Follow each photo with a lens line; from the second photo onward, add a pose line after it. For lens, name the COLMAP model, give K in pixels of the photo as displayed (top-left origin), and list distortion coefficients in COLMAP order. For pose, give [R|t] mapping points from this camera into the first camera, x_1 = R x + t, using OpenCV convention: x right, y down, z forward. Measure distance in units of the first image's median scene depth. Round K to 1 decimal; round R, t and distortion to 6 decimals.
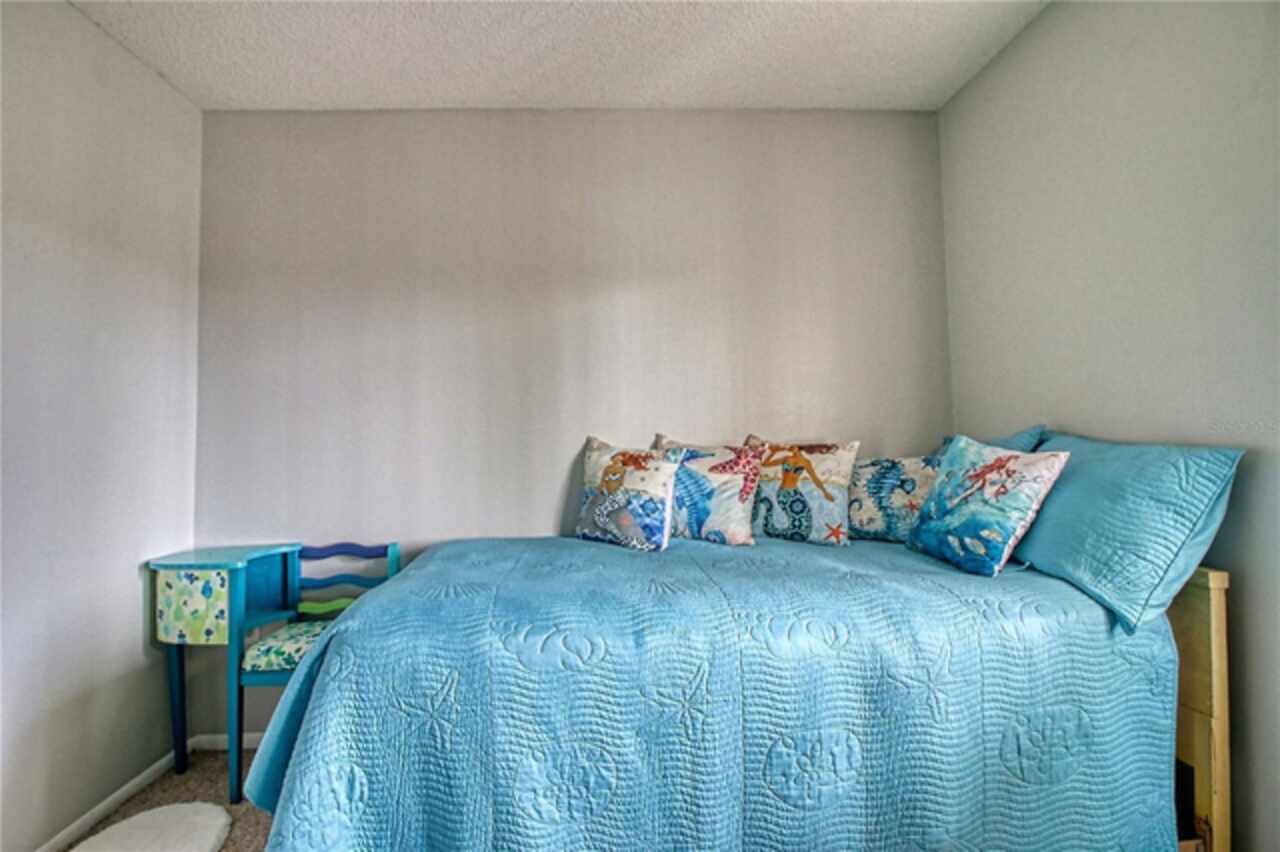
lens RADIAL K [[607.5, 0, 616.7], [0, 607.5, 405.7], [0, 0, 1]] dist [-0.003365, -0.009464]
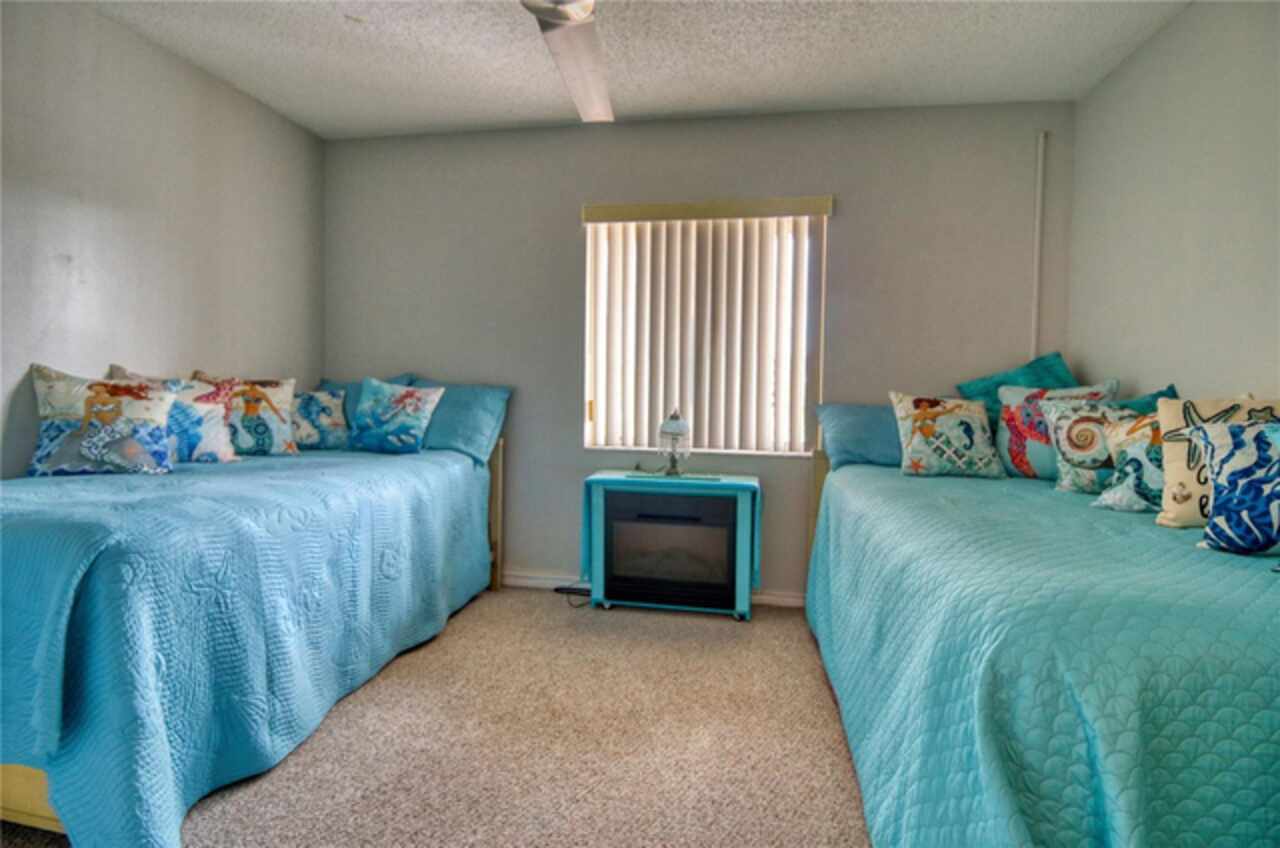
lens RADIAL K [[605.0, 0, 636.6], [0, 605.0, 391.8], [0, 0, 1]] dist [0.014534, -0.022797]
pose [[0.234705, 0.012551, 0.971986, -0.771759], [-0.072417, 0.997364, 0.004608, 0.027194], [-0.969365, -0.071470, 0.234995, -0.051418]]
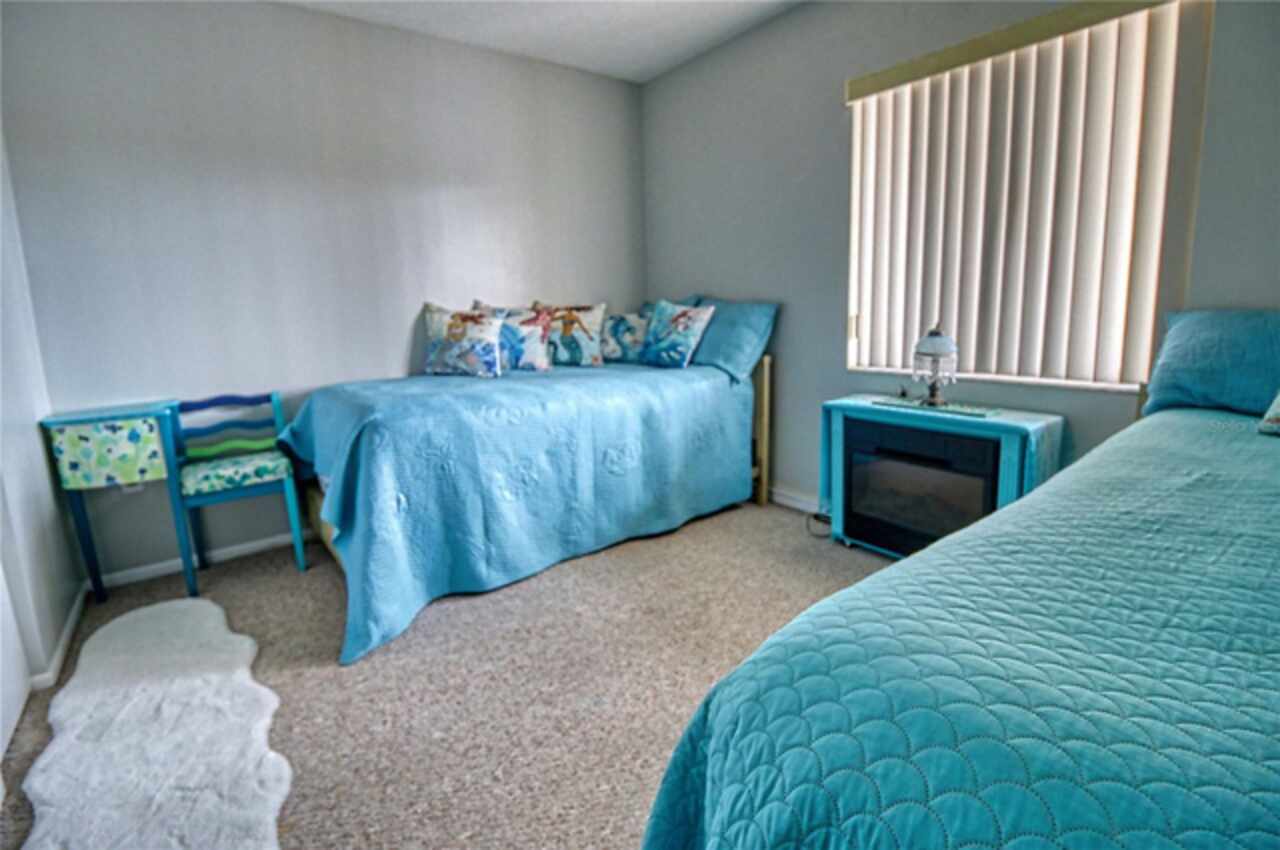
lens RADIAL K [[605.0, 0, 636.6], [0, 605.0, 392.8], [0, 0, 1]] dist [0.014534, -0.022797]
pose [[0.831472, -0.087543, 0.548625, -0.462028], [-0.013422, 0.984054, 0.177365, 0.004456], [-0.555404, -0.154838, 0.817038, -0.424147]]
